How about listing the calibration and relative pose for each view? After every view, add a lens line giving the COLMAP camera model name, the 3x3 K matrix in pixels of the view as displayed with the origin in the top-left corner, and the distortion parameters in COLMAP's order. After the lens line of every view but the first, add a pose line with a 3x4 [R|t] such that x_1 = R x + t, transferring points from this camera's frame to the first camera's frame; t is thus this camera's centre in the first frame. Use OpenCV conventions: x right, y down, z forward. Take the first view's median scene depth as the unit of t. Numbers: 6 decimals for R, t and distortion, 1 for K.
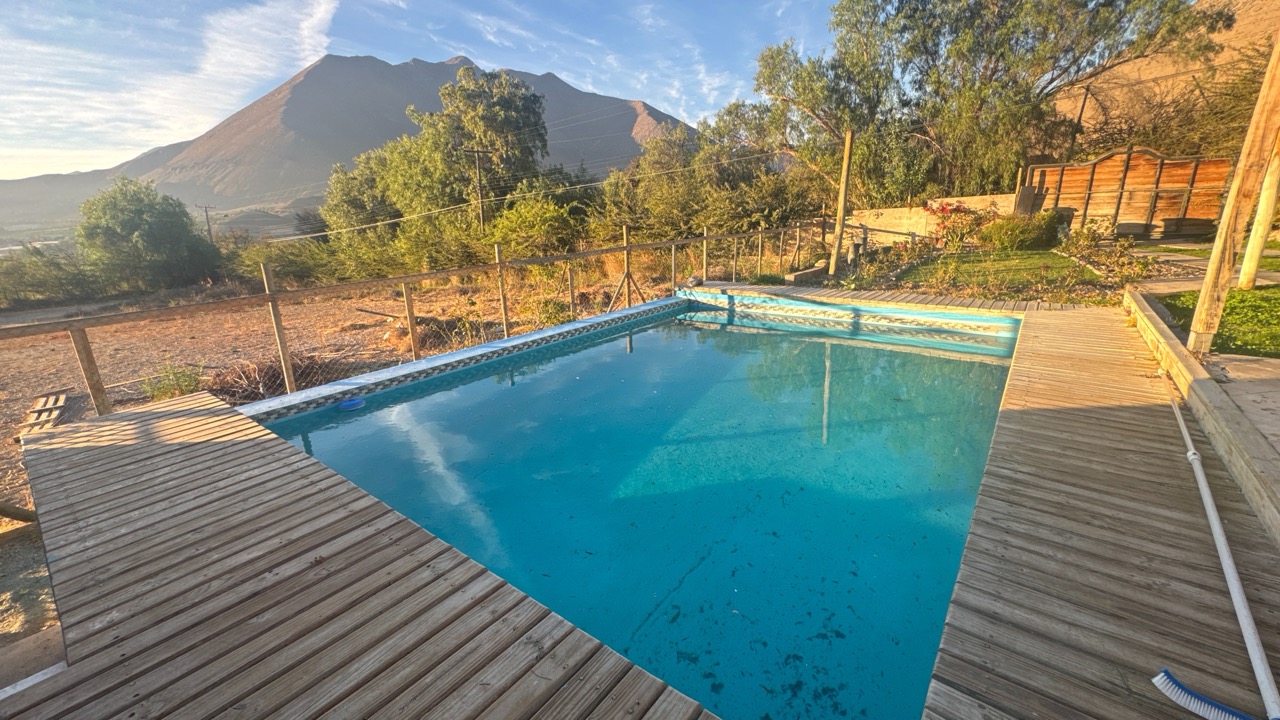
lens RADIAL K [[517.6, 0, 642.1], [0, 517.6, 358.2], [0, 0, 1]] dist [0.000025, 0.000001]
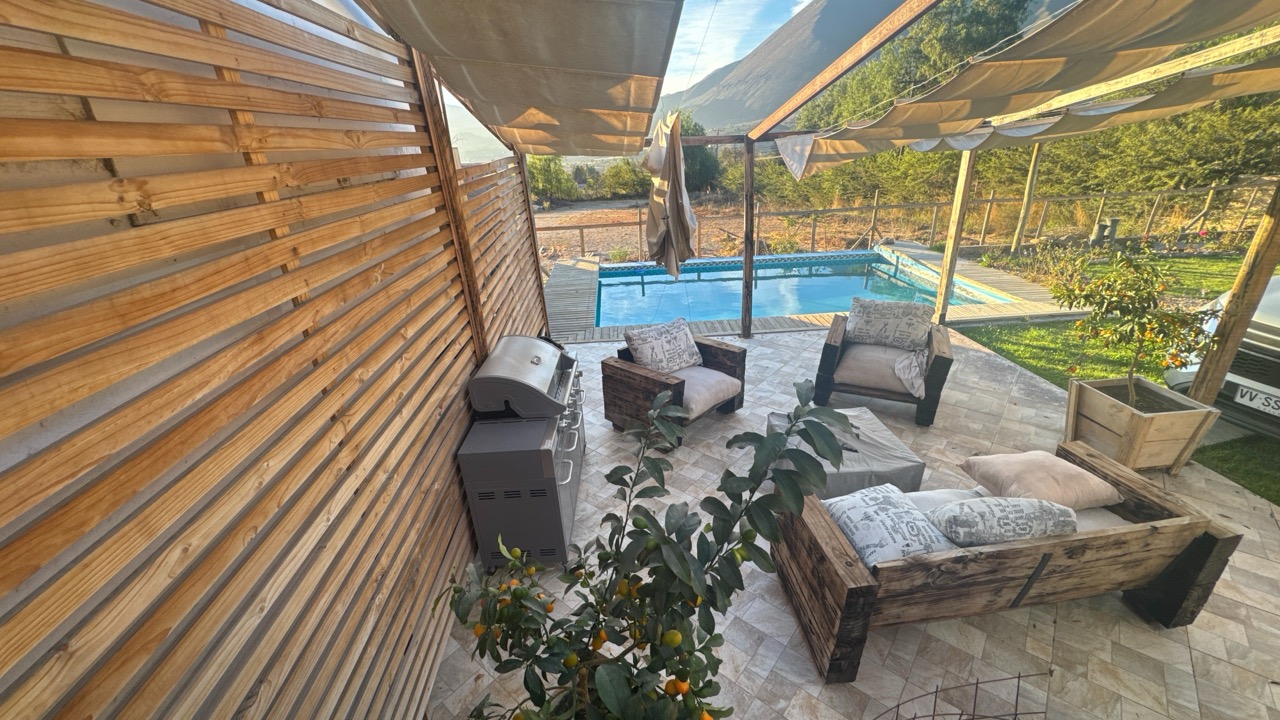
lens RADIAL K [[517.6, 0, 647.3], [0, 517.6, 361.1], [0, 0, 1]] dist [0.000025, 0.000001]
pose [[0.669324, 0.297233, -0.680924, 0.413429], [-0.184528, 0.954277, 0.235170, -0.030421], [0.719690, -0.031755, 0.693569, -0.236509]]
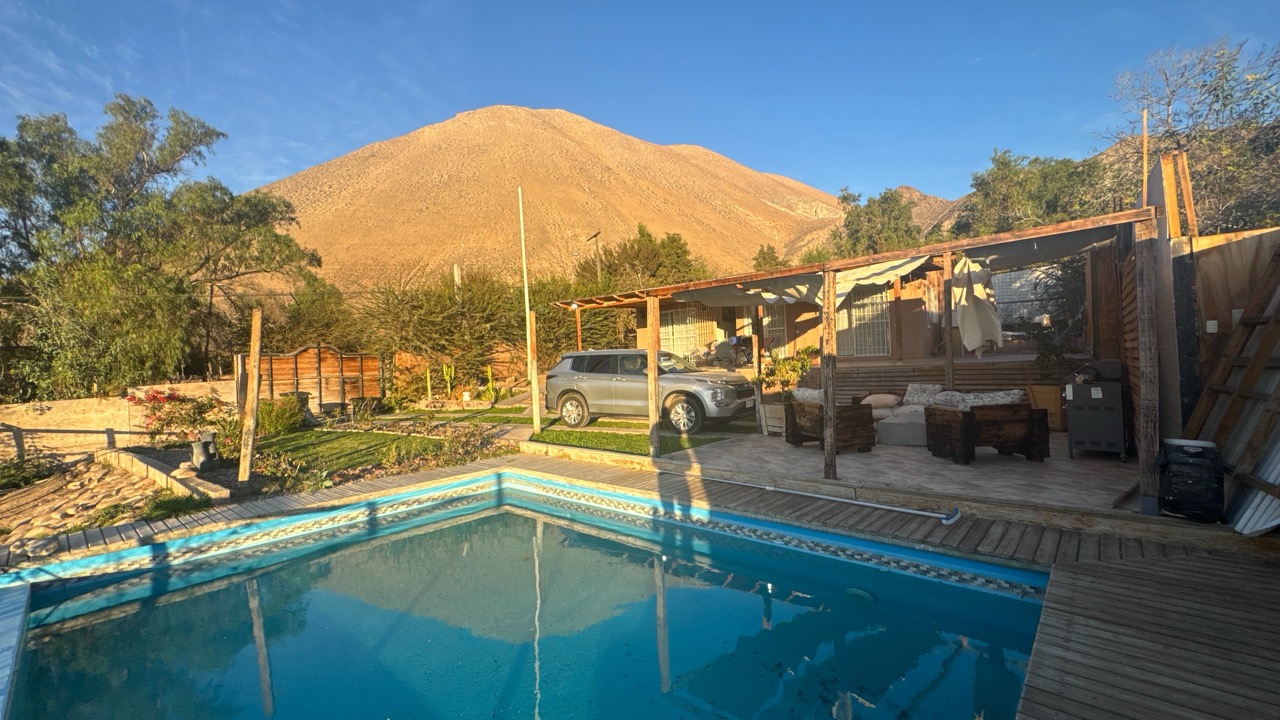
lens RADIAL K [[517.6, 0, 646.0], [0, 517.6, 350.5], [0, 0, 1]] dist [0.000025, 0.000001]
pose [[0.071354, 0.055117, 0.995927, -0.219522], [0.304642, 0.949558, -0.074378, -0.065517], [-0.949790, 0.308708, 0.050964, 0.208031]]
